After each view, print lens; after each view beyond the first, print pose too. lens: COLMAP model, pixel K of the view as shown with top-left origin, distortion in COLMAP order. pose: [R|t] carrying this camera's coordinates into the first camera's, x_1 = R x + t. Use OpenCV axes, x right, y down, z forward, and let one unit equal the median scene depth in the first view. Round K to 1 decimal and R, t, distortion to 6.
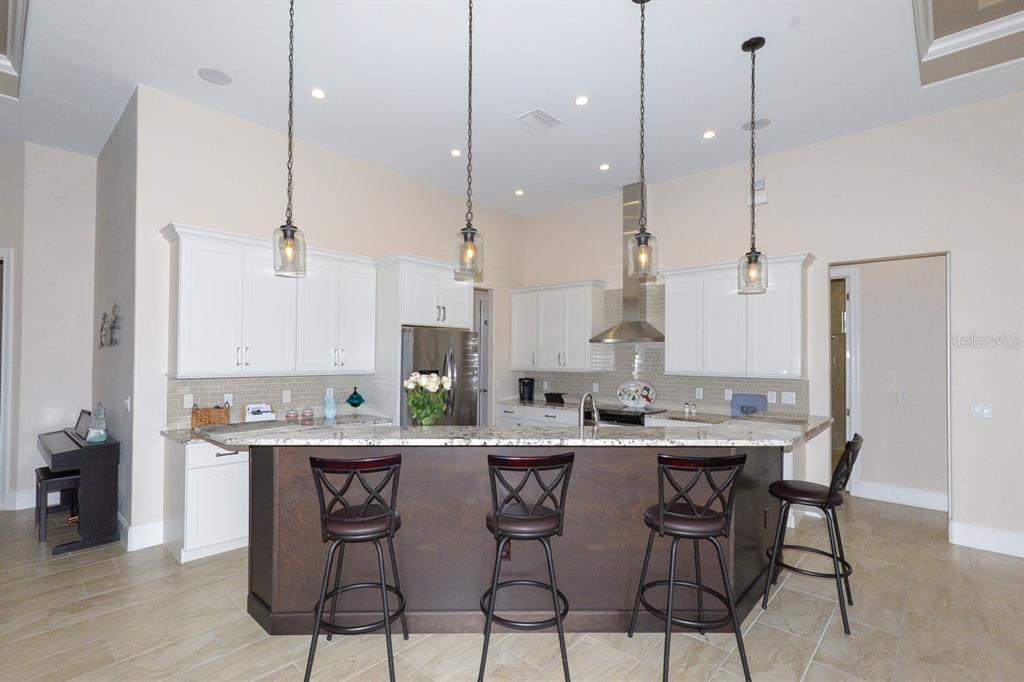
lens RADIAL K [[473.4, 0, 509.4], [0, 473.4, 352.8], [0, 0, 1]] dist [0.004423, 0.001096]
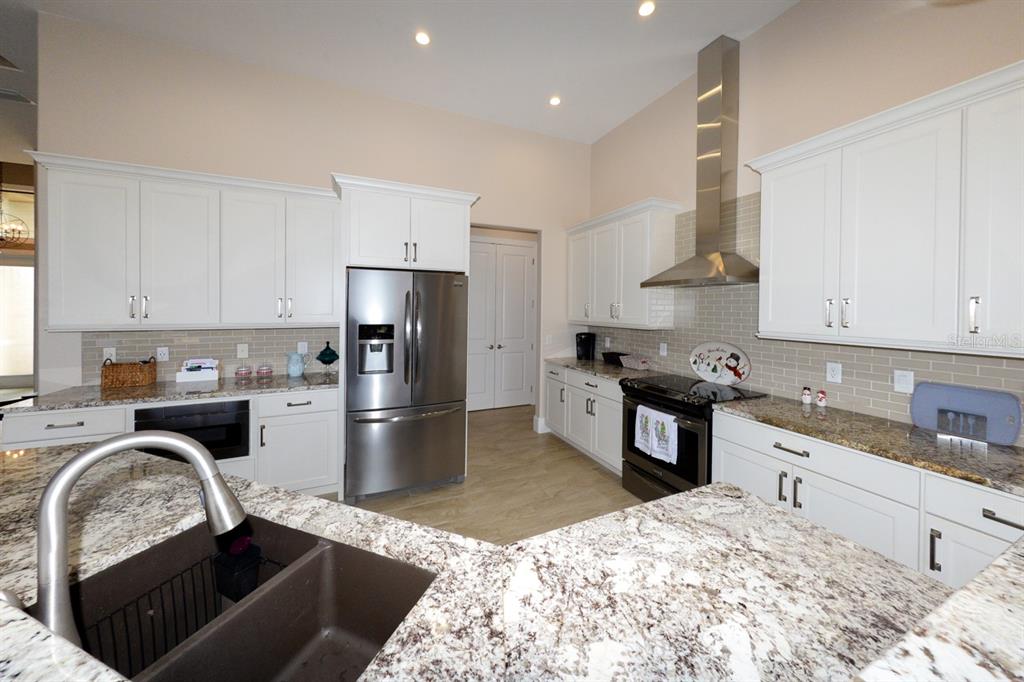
lens RADIAL K [[364.8, 0, 503.8], [0, 364.8, 311.2], [0, 0, 1]] dist [0.000170, -0.000062]
pose [[0.917932, 0.003326, -0.396723, 0.211493], [0.002425, 0.999899, 0.013994, 0.006161], [0.396730, -0.013807, 0.917832, 0.447267]]
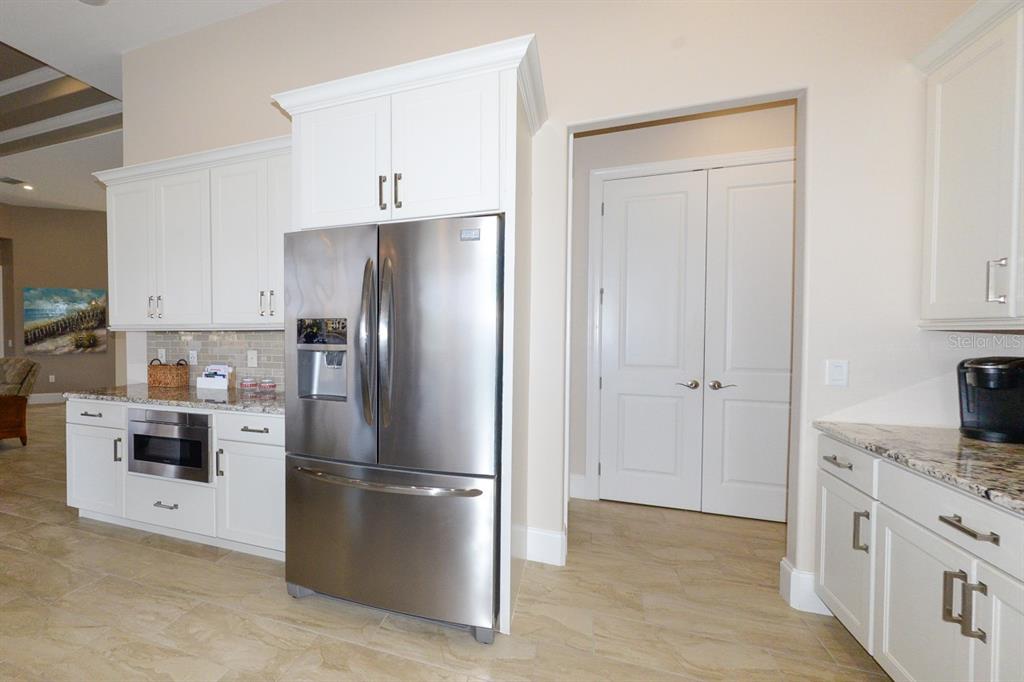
lens RADIAL K [[448.3, 0, 375.5], [0, 448.3, 344.2], [0, 0, 1]] dist [-0.001283, -0.000414]
pose [[0.302526, 0.013894, -0.953040, 0.223603], [0.017628, 0.999641, 0.020169, 0.046136], [0.952978, -0.022902, 0.302172, 0.777318]]
